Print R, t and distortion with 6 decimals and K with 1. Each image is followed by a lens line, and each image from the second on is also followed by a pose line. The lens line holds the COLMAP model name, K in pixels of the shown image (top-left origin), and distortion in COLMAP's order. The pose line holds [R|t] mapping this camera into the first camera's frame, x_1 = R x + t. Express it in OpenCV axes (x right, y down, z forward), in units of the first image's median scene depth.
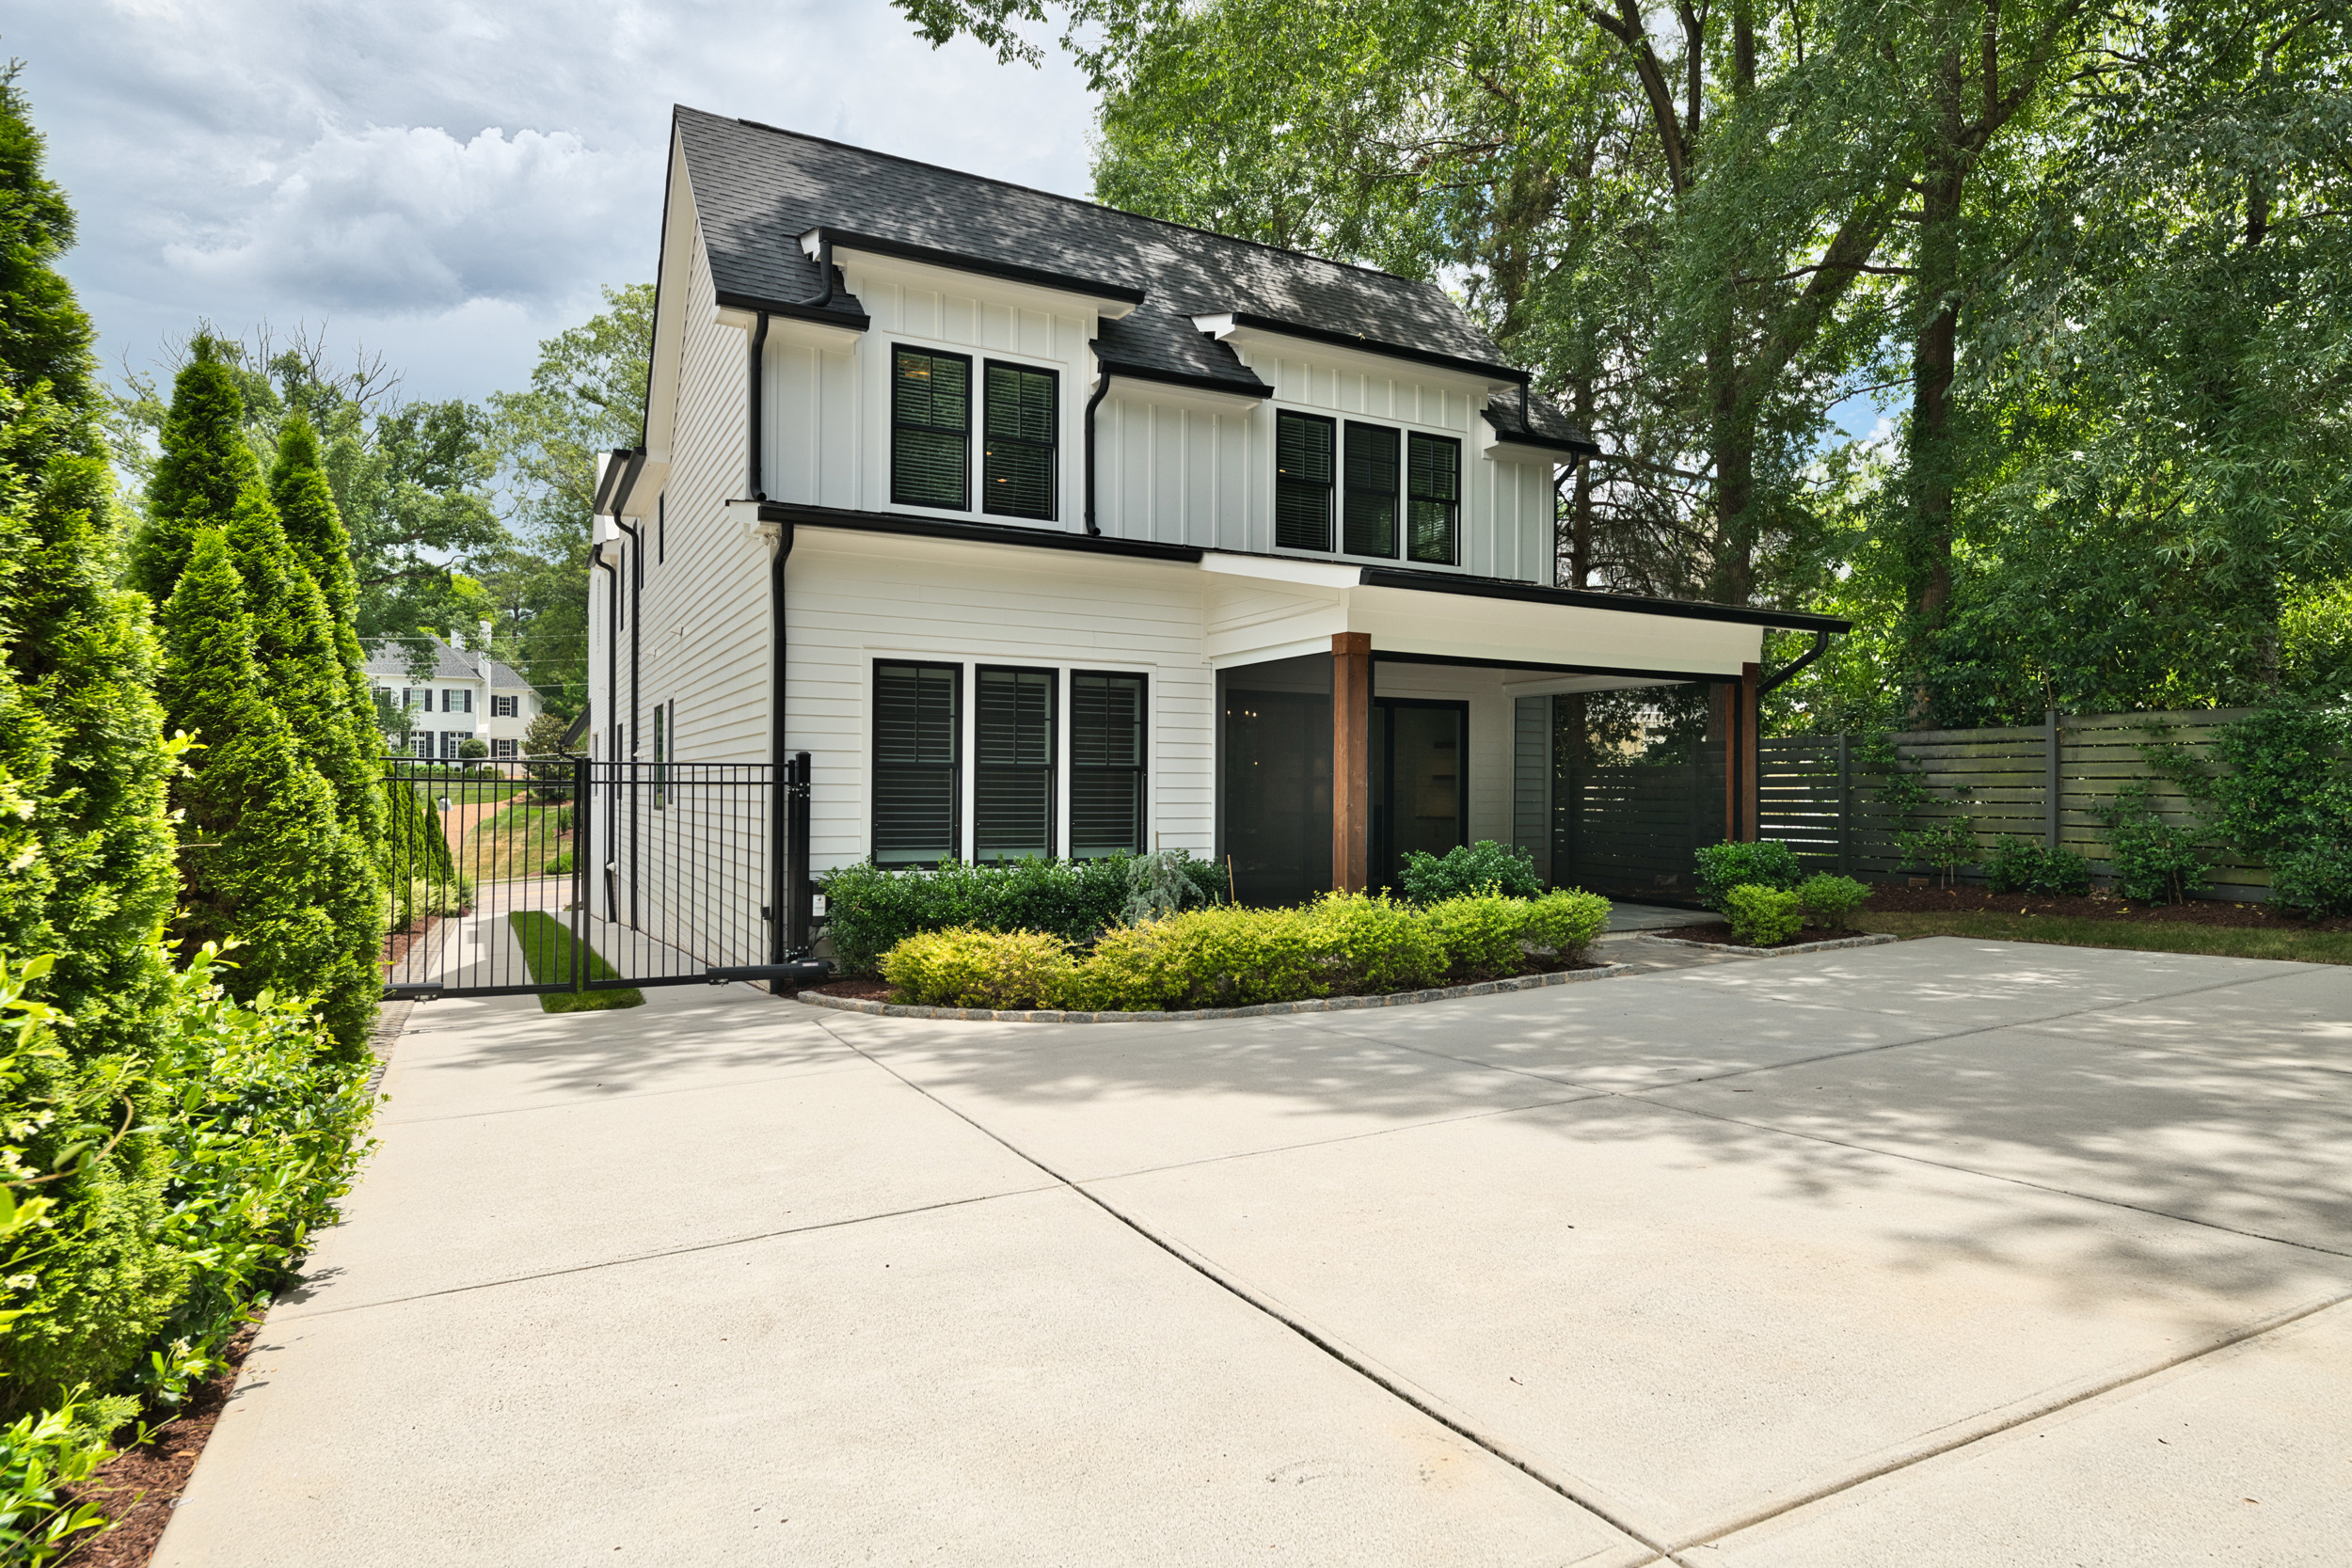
lens RADIAL K [[1296.3, 0, 1173.5], [0, 1296.3, 784.6], [0, 0, 1]] dist [0.003078, 0.000069]
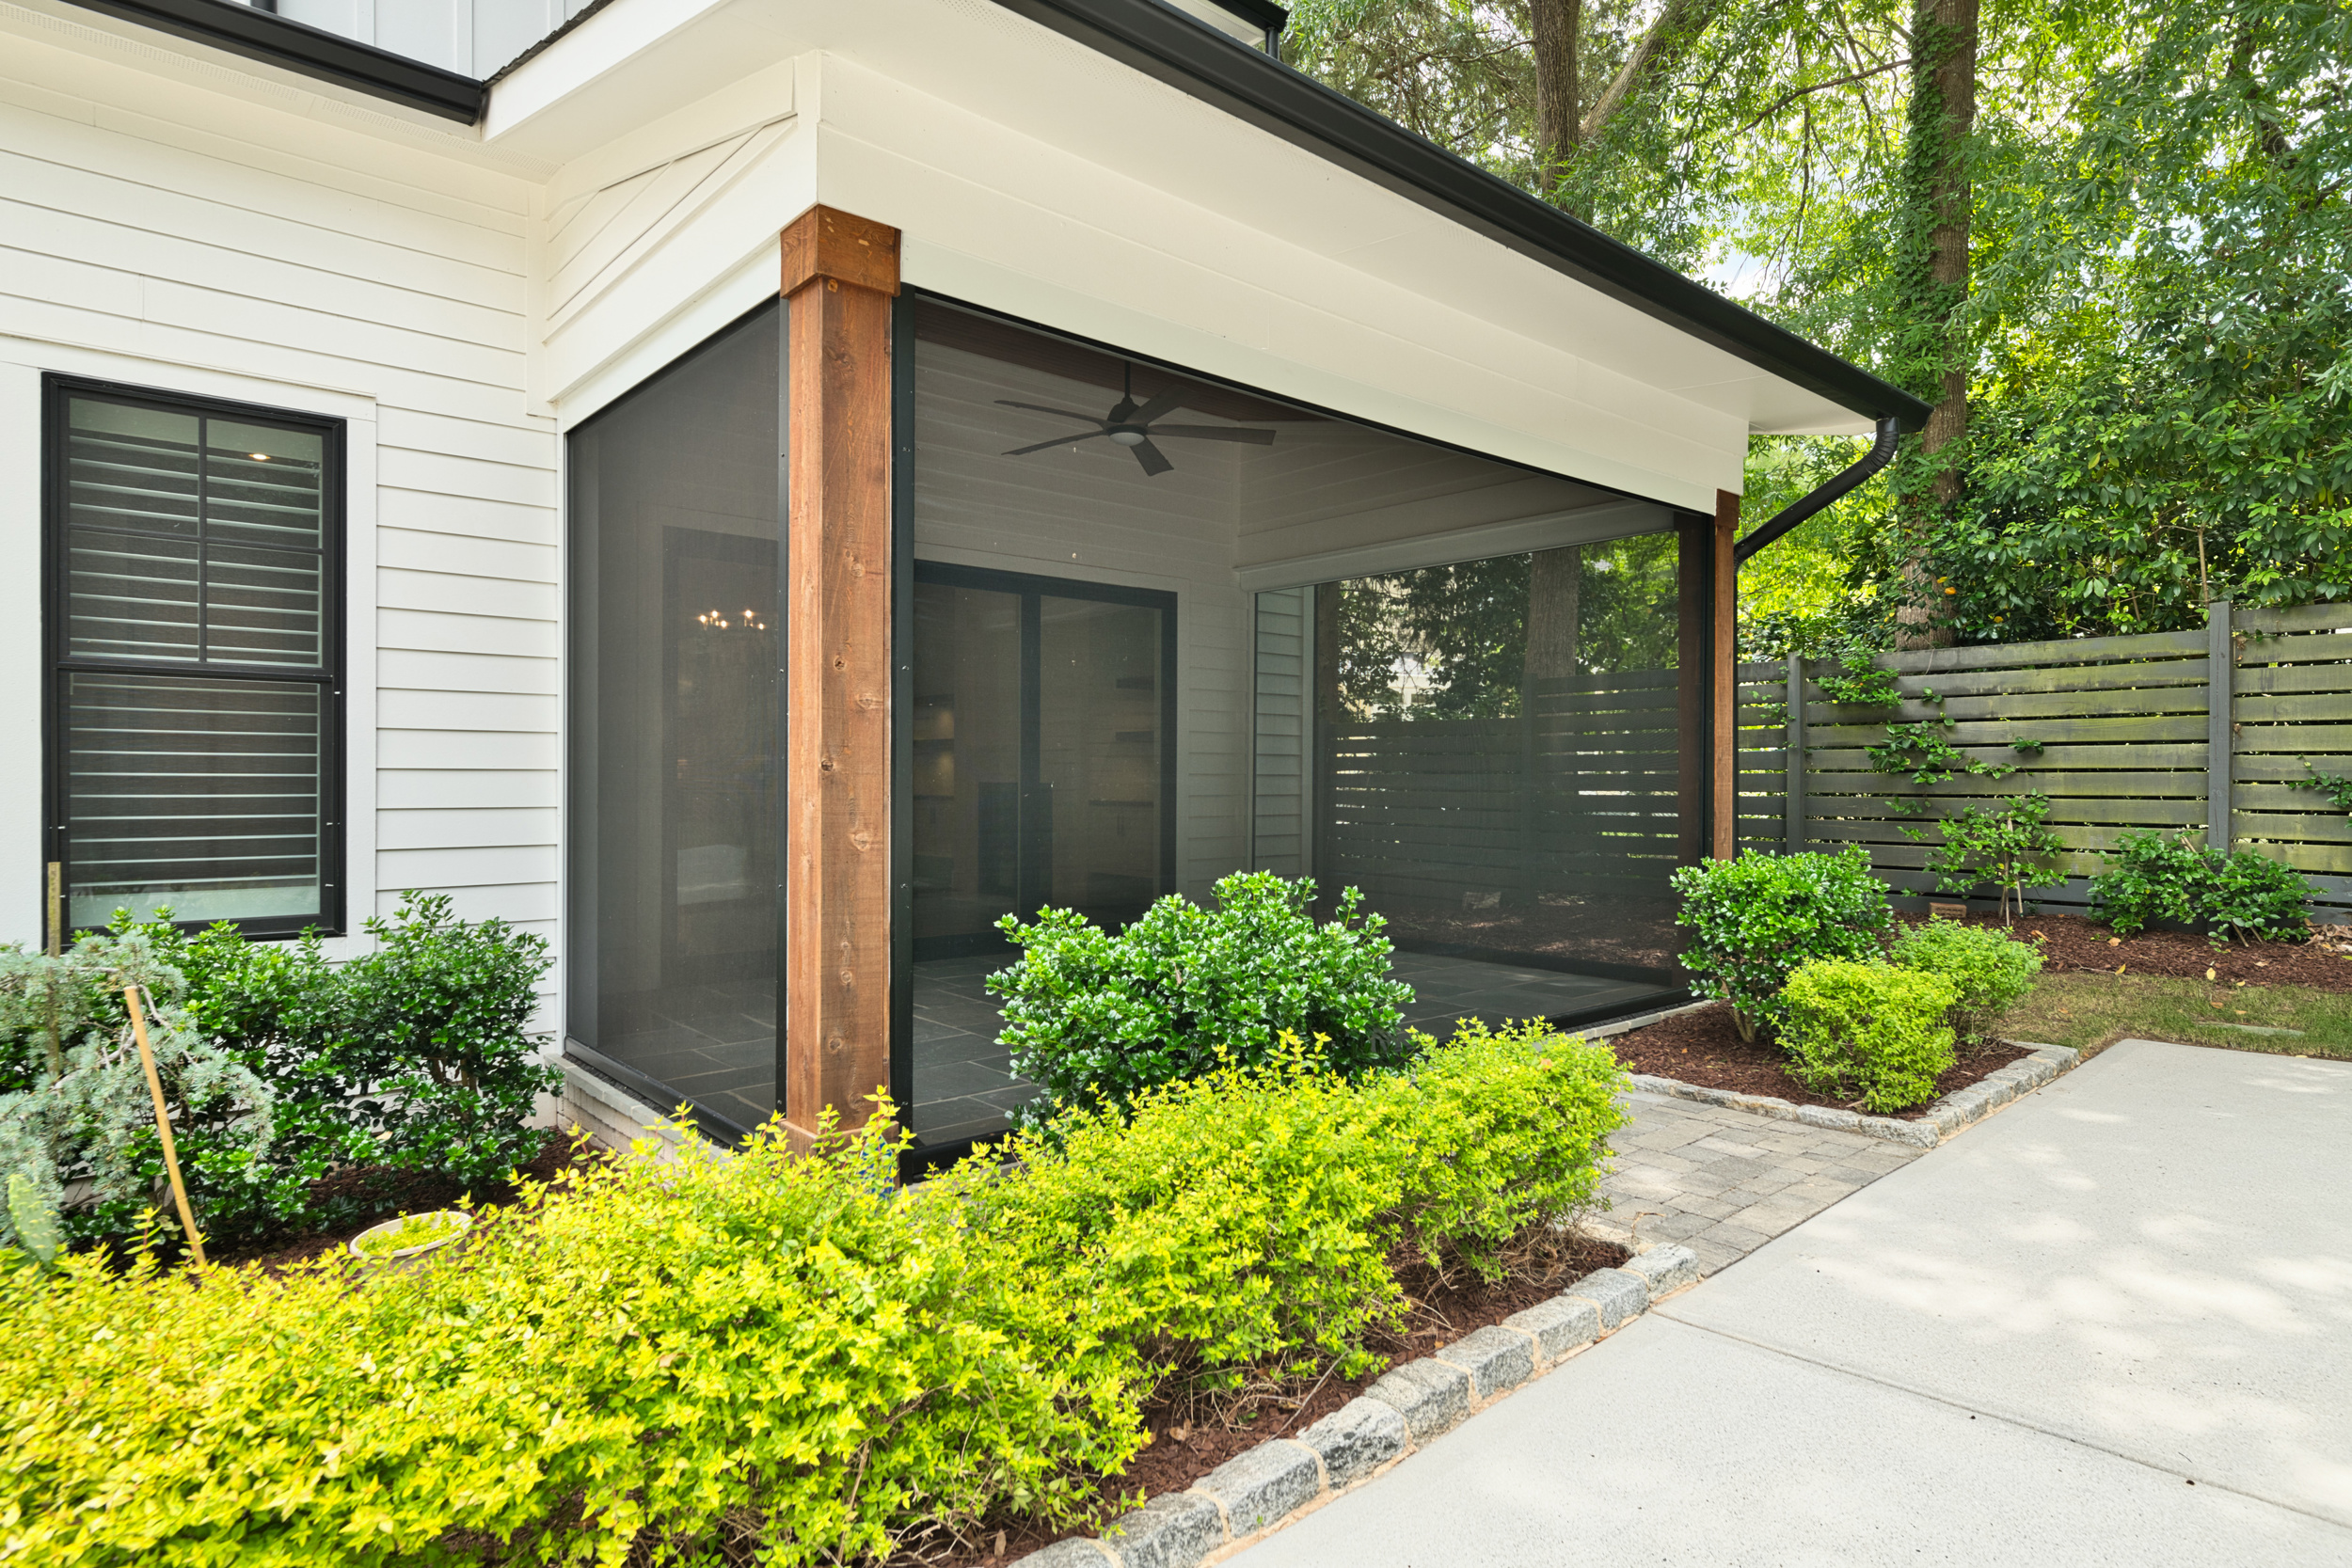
lens RADIAL K [[1296.3, 0, 1176.6], [0, 1296.3, 780.1], [0, 0, 1]] dist [0.003078, 0.000069]
pose [[0.972615, -0.002378, 0.232409, 0.128382], [0.000549, 0.999968, 0.007934, 0.014778], [-0.232420, -0.007589, 0.972586, 0.601415]]
